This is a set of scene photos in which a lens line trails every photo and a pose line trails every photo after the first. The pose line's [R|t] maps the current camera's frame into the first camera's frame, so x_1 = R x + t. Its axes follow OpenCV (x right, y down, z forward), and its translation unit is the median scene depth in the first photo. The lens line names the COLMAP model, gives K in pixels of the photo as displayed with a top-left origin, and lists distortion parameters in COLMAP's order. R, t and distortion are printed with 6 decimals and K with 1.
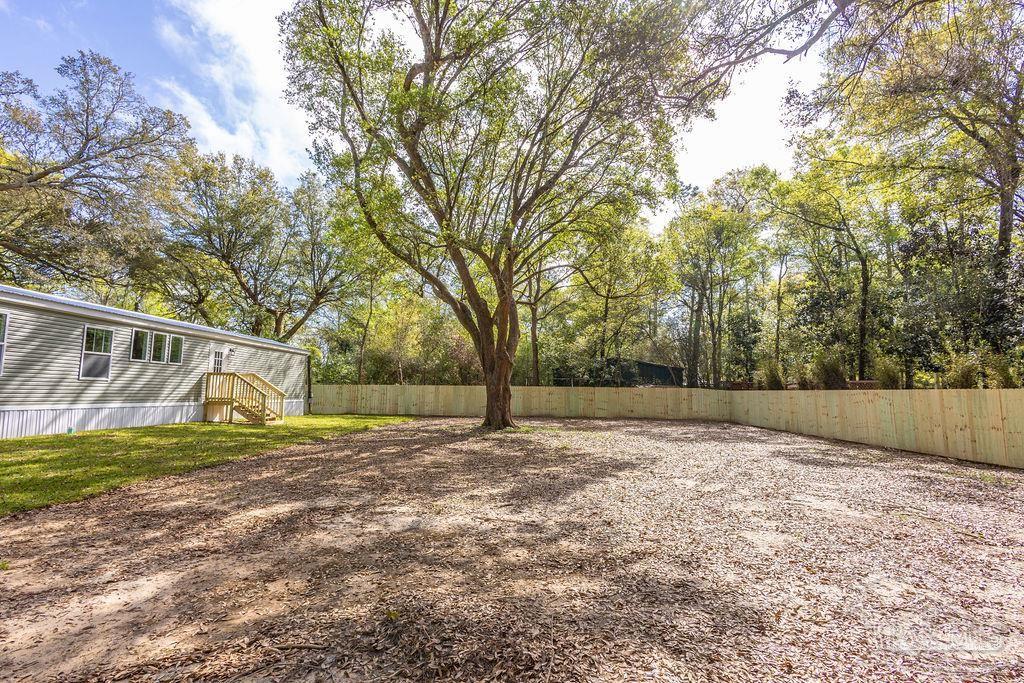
lens RADIAL K [[475.6, 0, 514.6], [0, 475.6, 338.6], [0, 0, 1]] dist [0.013288, -0.005677]
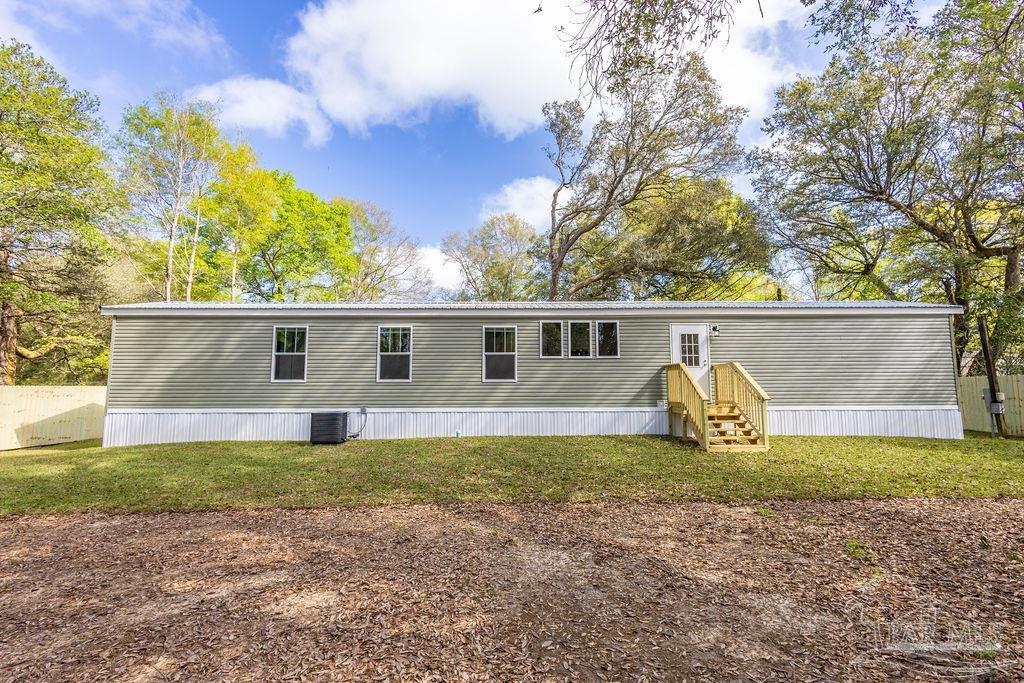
lens RADIAL K [[471.2, 0, 511.8], [0, 471.2, 338.9], [0, 0, 1]] dist [0.020574, -0.006483]
pose [[0.057943, -0.130155, -0.989799, 0.036011], [0.123246, 0.984813, -0.122285, 0.091950], [0.990683, -0.114903, 0.073104, 0.745407]]
